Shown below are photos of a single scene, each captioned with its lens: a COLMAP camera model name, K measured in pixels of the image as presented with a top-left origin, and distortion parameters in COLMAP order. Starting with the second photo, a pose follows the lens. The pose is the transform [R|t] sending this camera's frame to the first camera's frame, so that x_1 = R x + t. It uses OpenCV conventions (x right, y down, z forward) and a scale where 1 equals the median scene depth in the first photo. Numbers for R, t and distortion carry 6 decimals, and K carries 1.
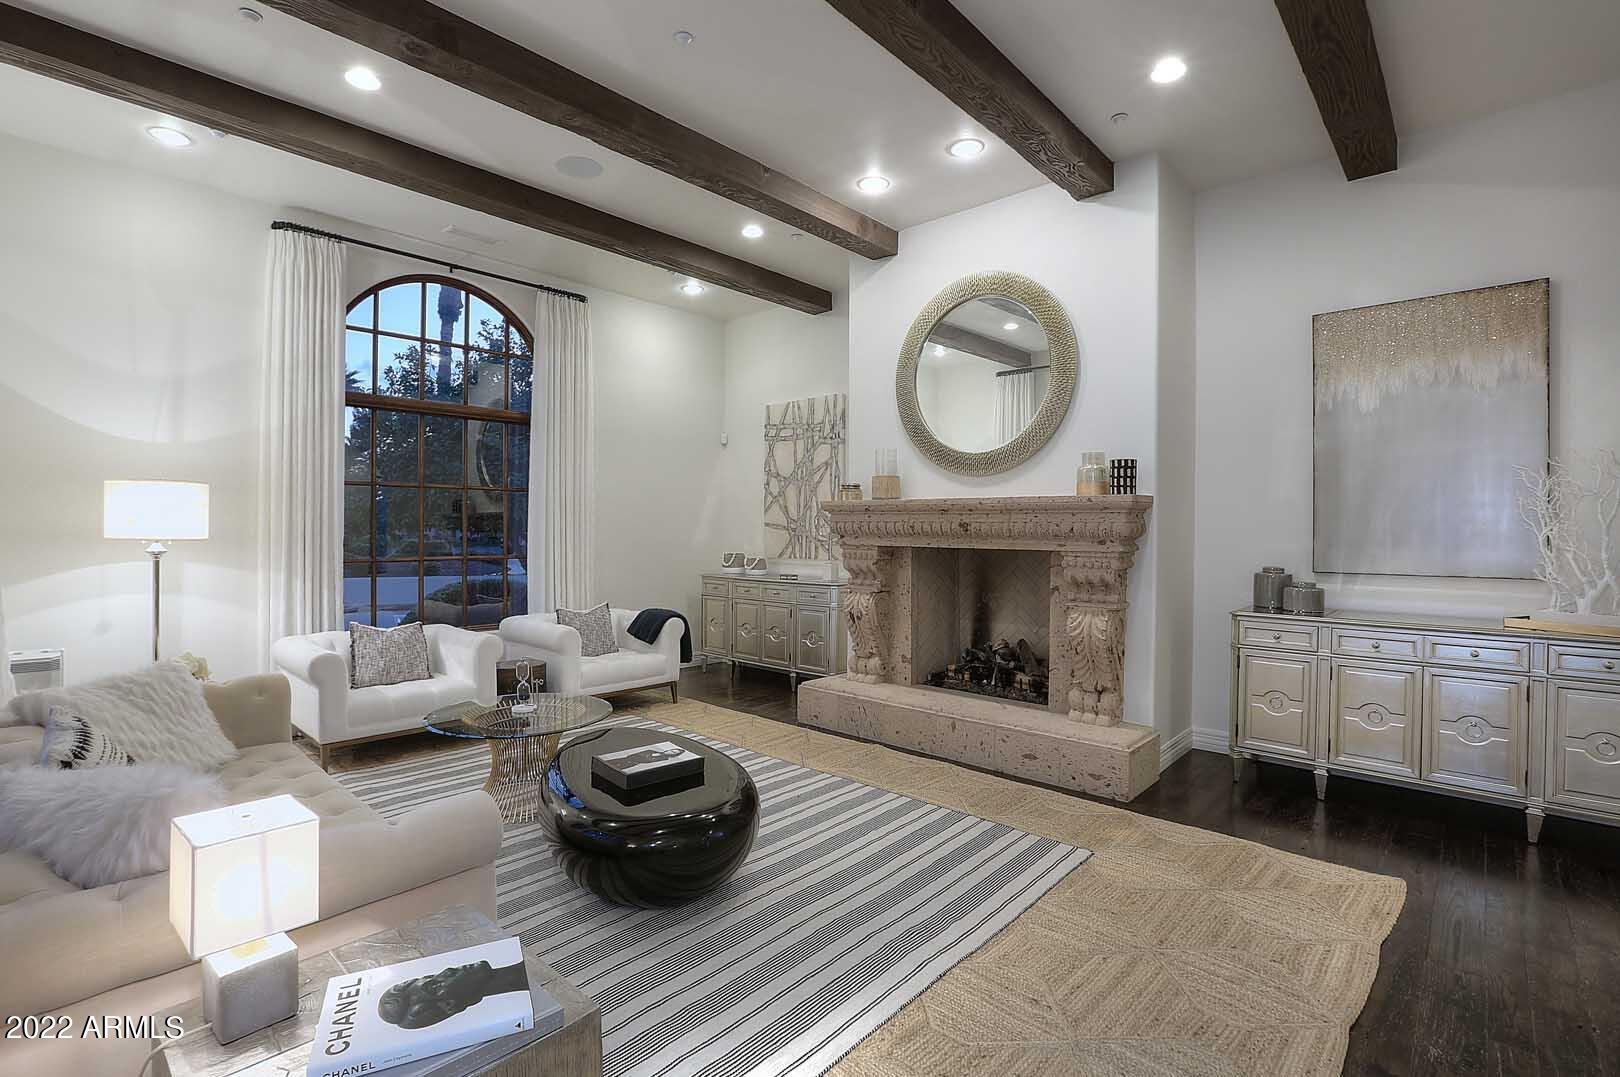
lens RADIAL K [[744.8, 0, 814.9], [0, 744.8, 527.0], [0, 0, 1]] dist [-0.024530, 0.001812]
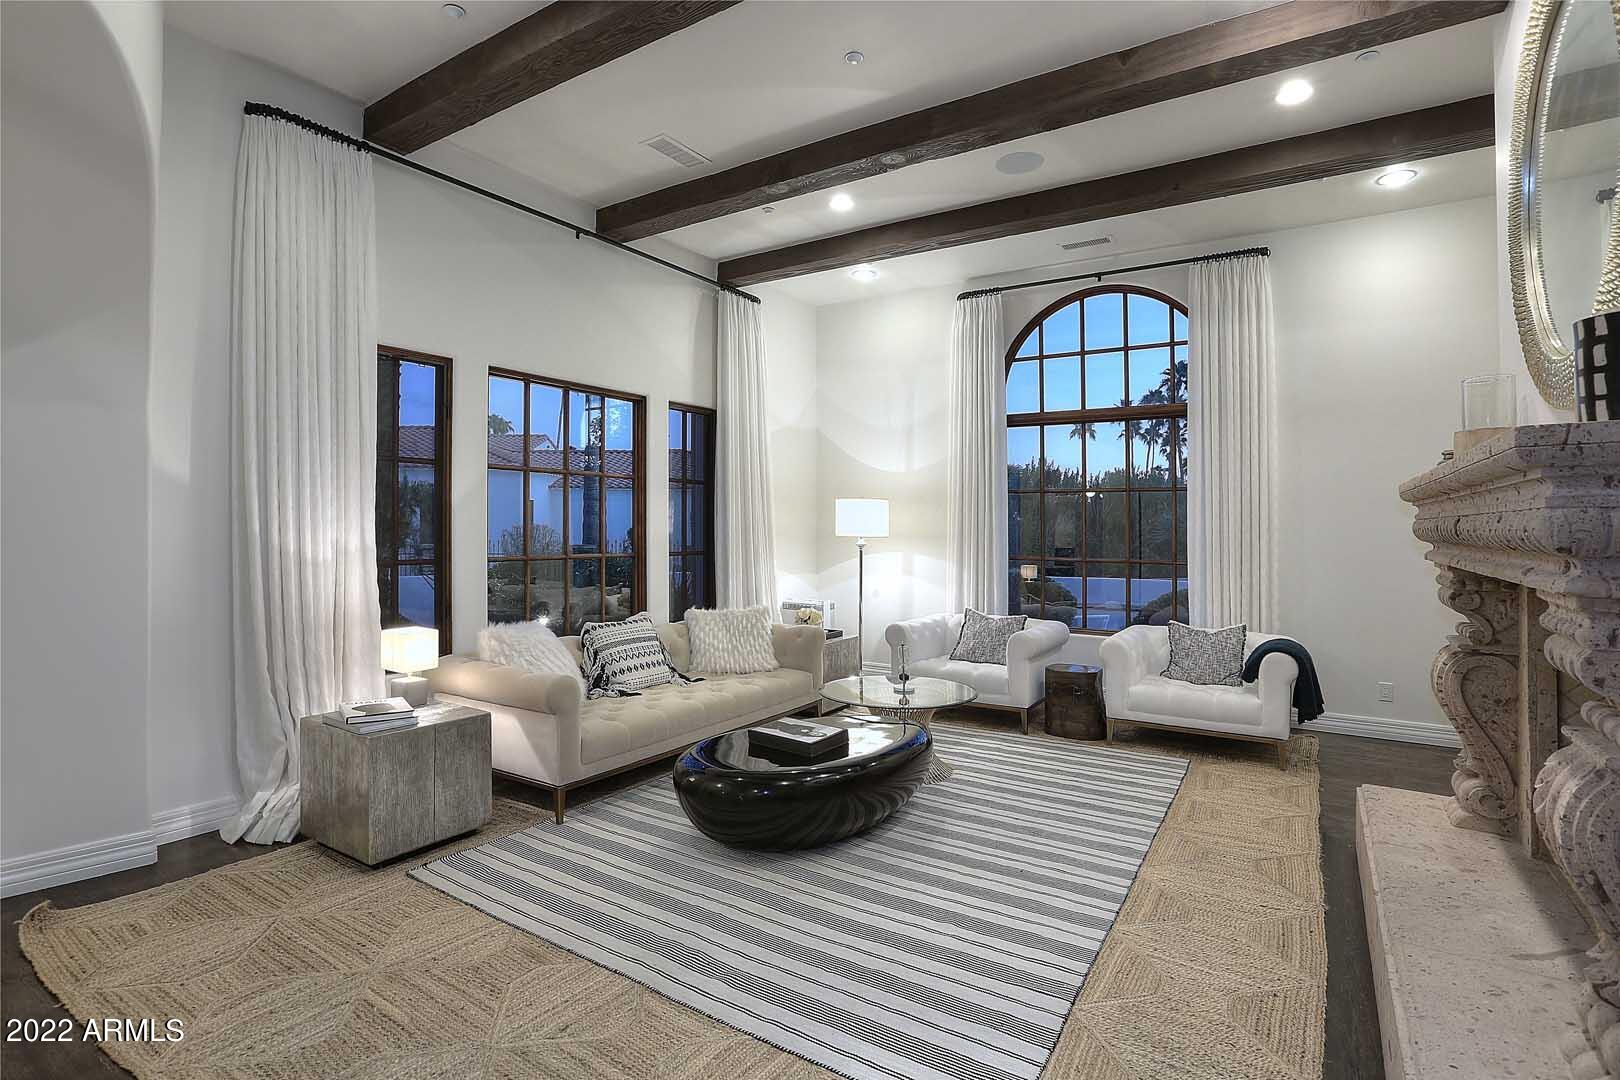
lens RADIAL K [[778.2, 0, 817.4], [0, 778.2, 533.6], [0, 0, 1]] dist [-0.007173, -0.000262]
pose [[0.185640, 0.010484, -0.982562, 0.646690], [-0.005320, 0.999939, 0.009665, -0.004379], [0.982603, 0.003433, 0.185684, 0.544815]]
